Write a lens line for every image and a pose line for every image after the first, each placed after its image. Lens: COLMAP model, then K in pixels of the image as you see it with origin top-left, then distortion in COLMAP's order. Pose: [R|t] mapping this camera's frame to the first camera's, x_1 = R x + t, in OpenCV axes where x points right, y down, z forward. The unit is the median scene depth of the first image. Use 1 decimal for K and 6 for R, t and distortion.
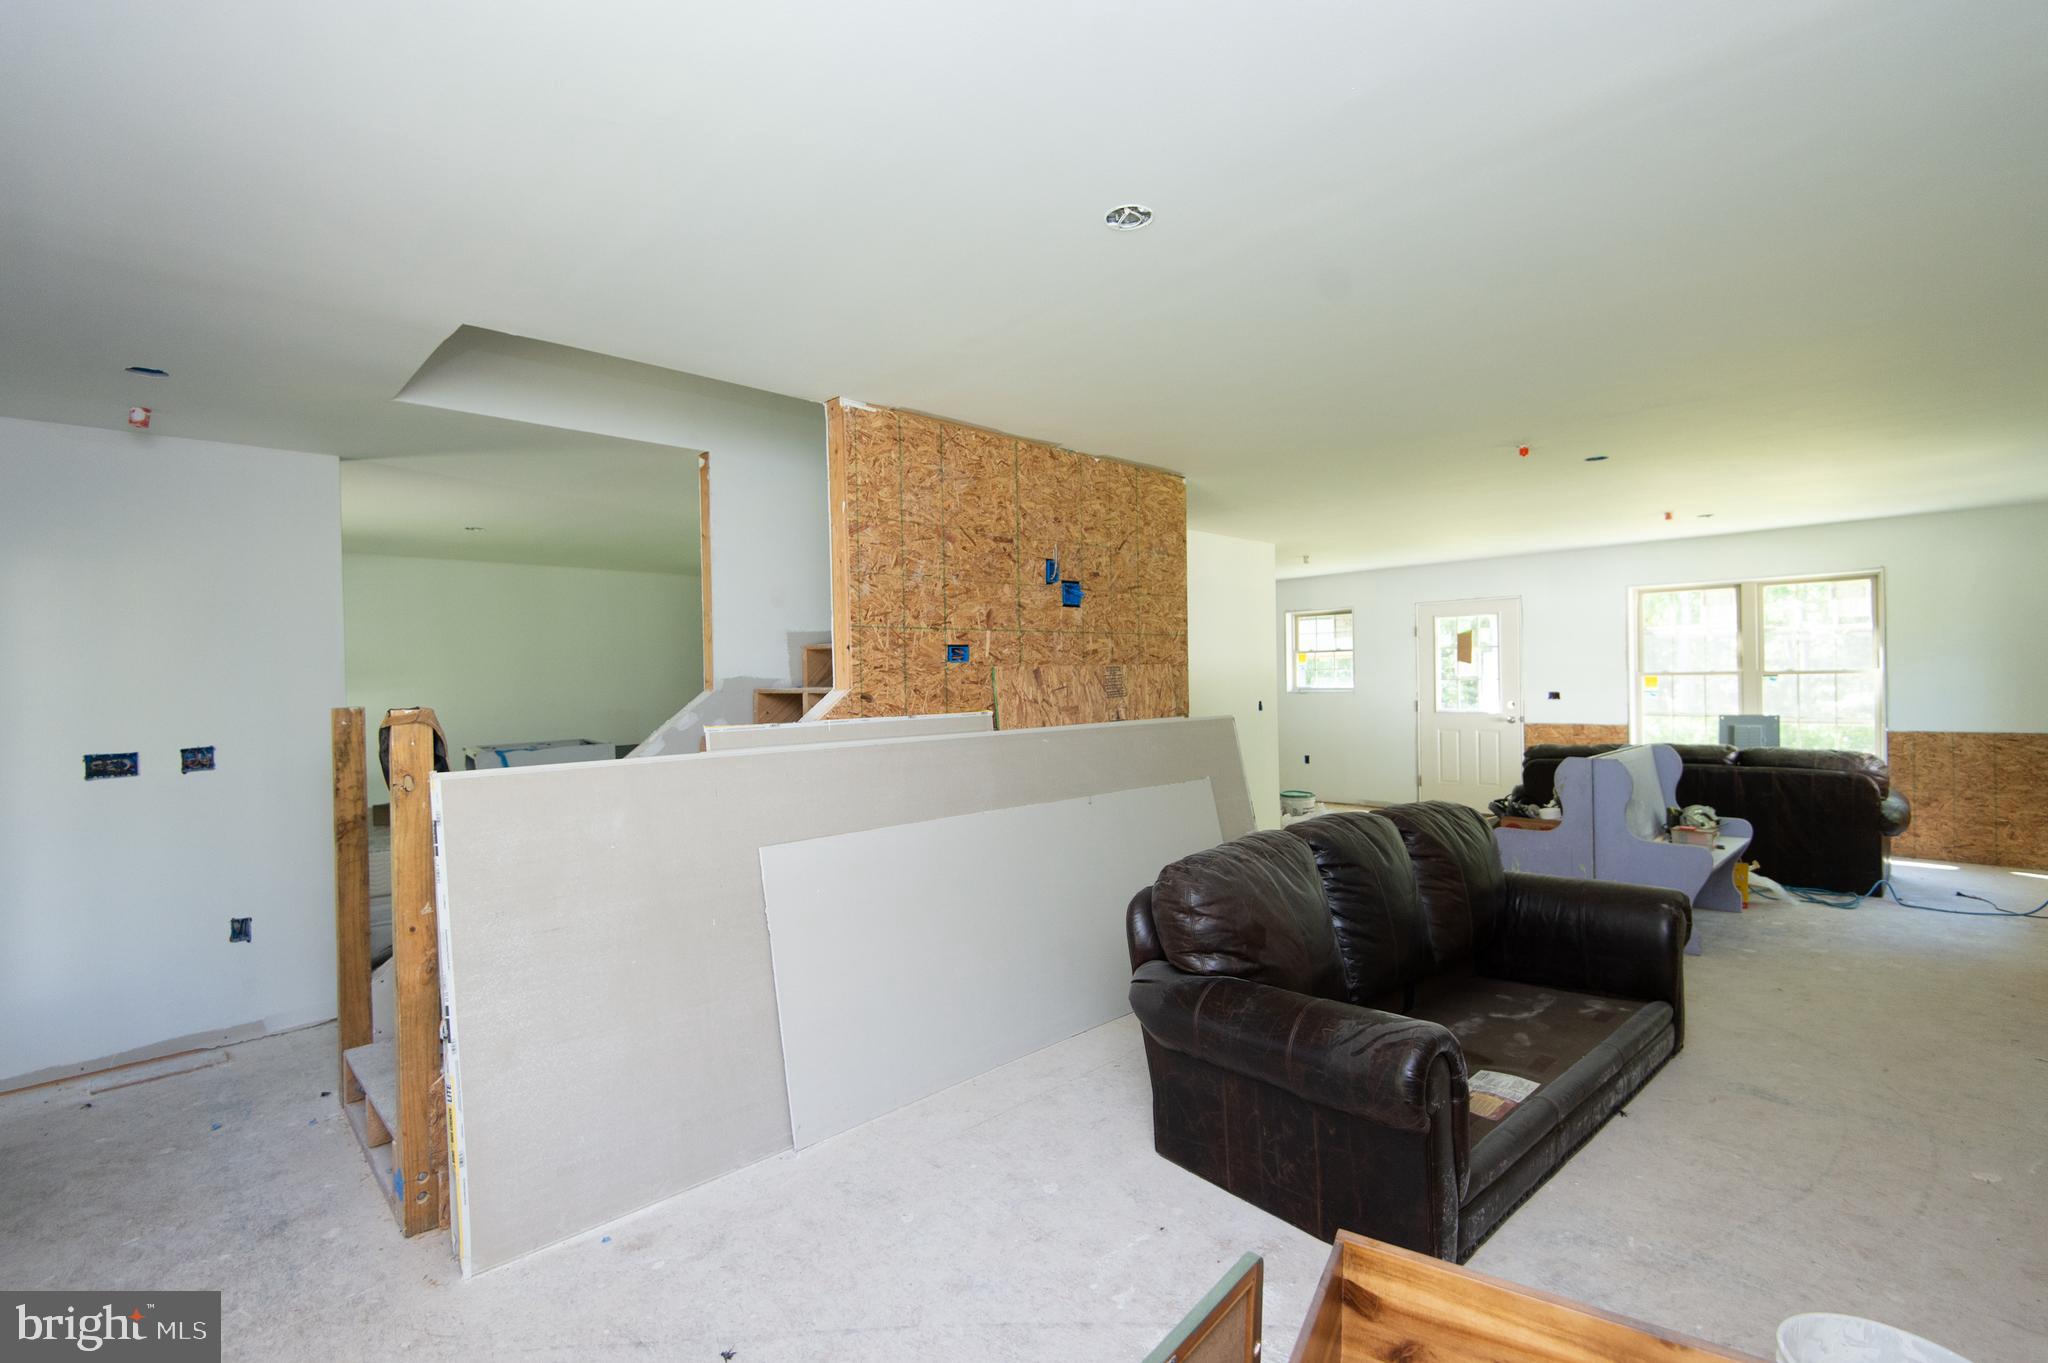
lens RADIAL K [[949.1, 0, 1025.7], [0, 949.1, 678.5], [0, 0, 1]] dist [0.041776, -0.003619]
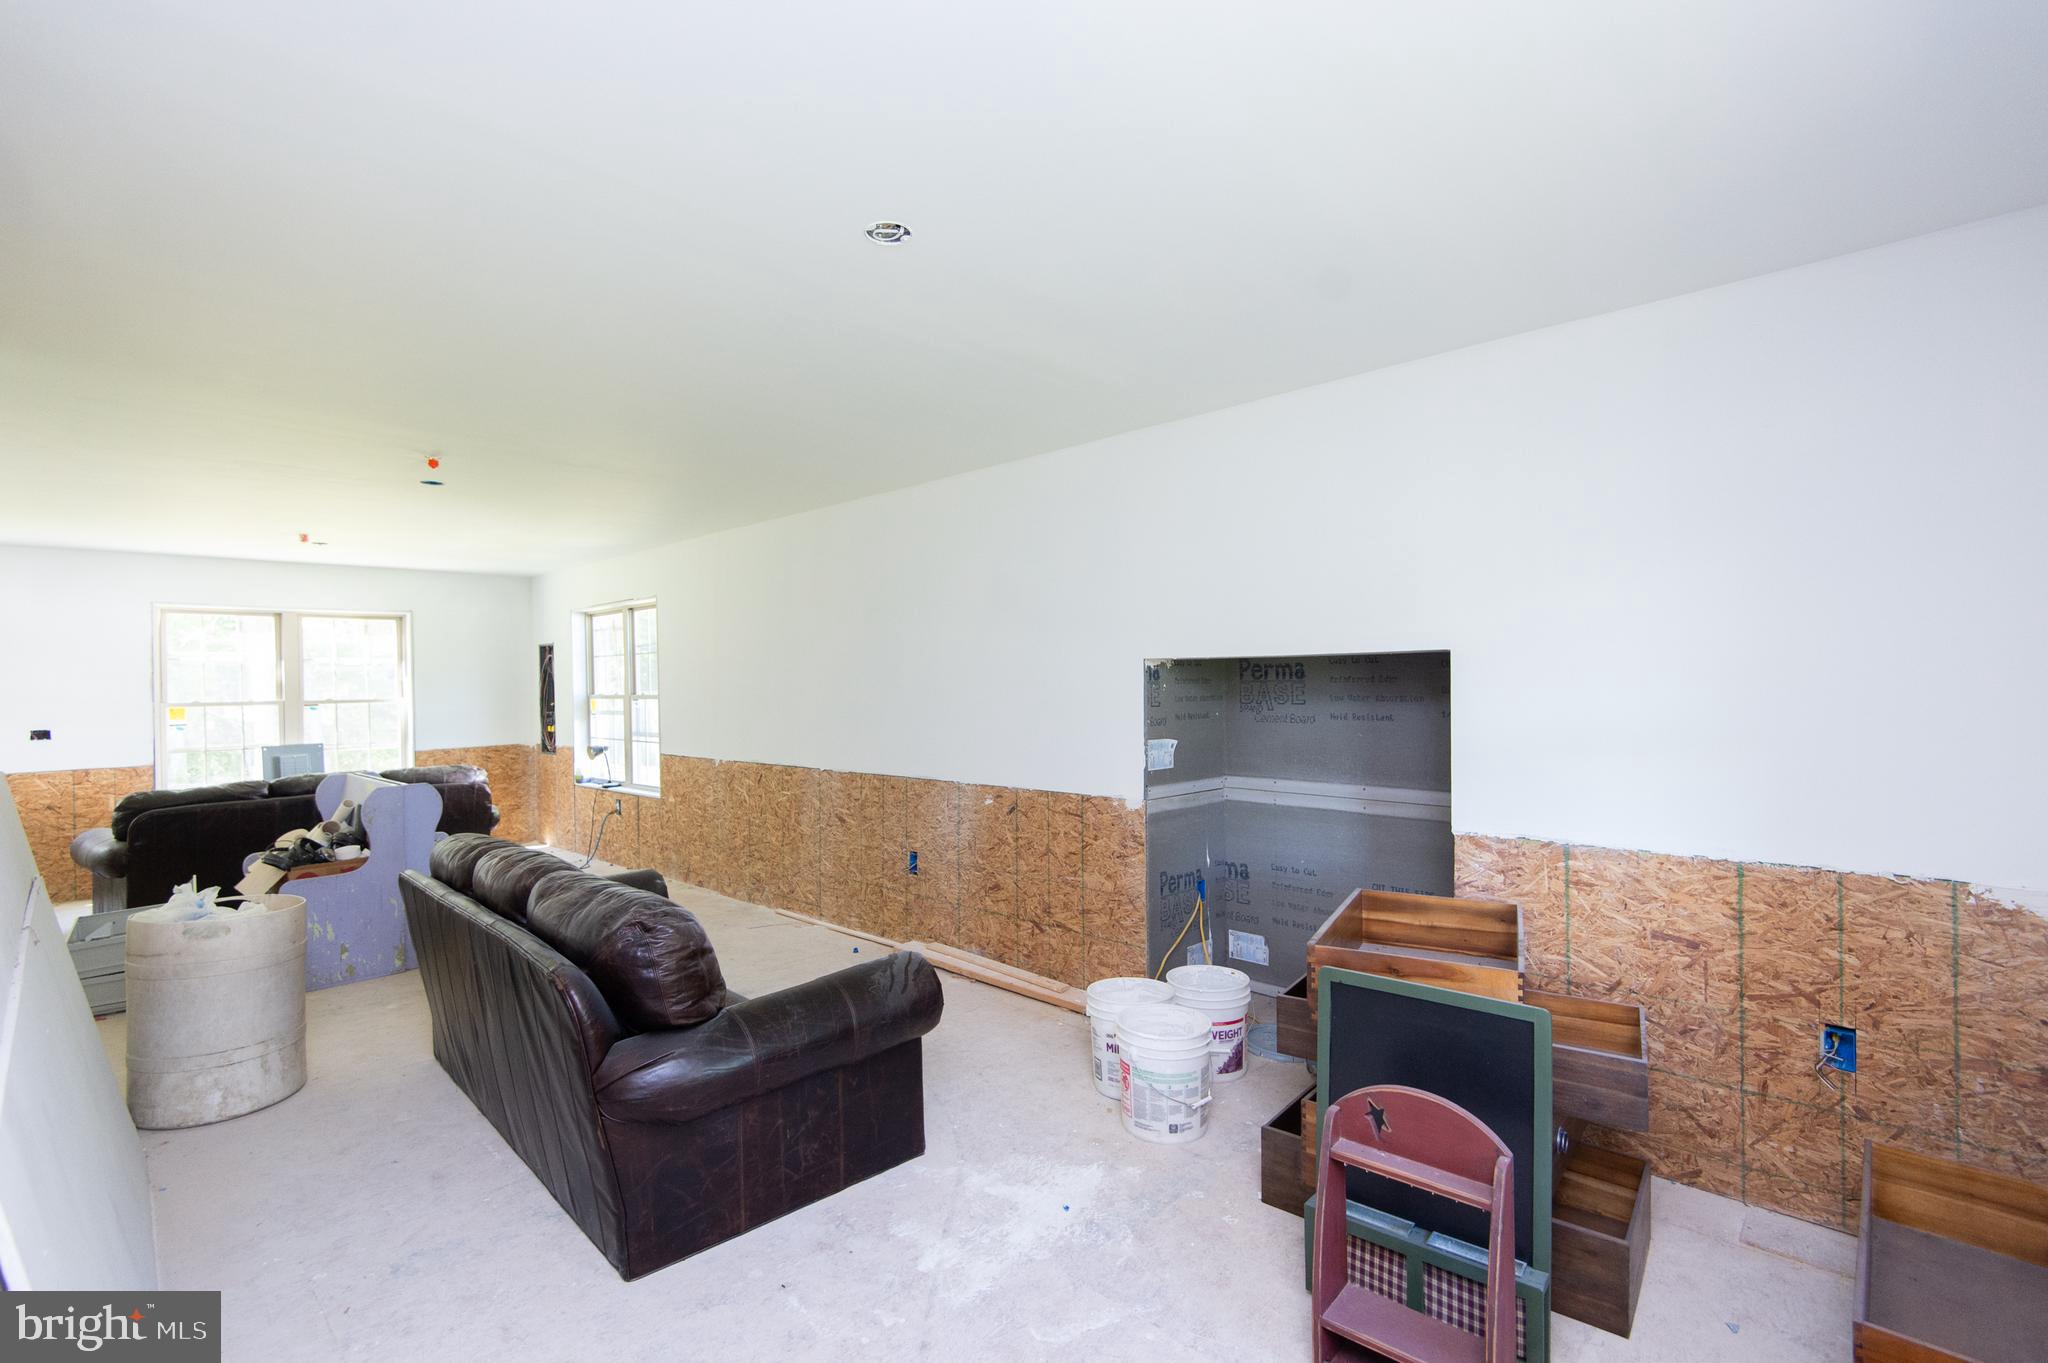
lens RADIAL K [[949.1, 0, 1023.9], [0, 949.1, 687.9], [0, 0, 1]] dist [0.041776, -0.003619]
pose [[-0.056802, 0.013822, 0.998290, -0.293993], [0.020160, 0.999716, -0.012695, 0.006962], [-0.998182, 0.019404, -0.057065, 0.299914]]
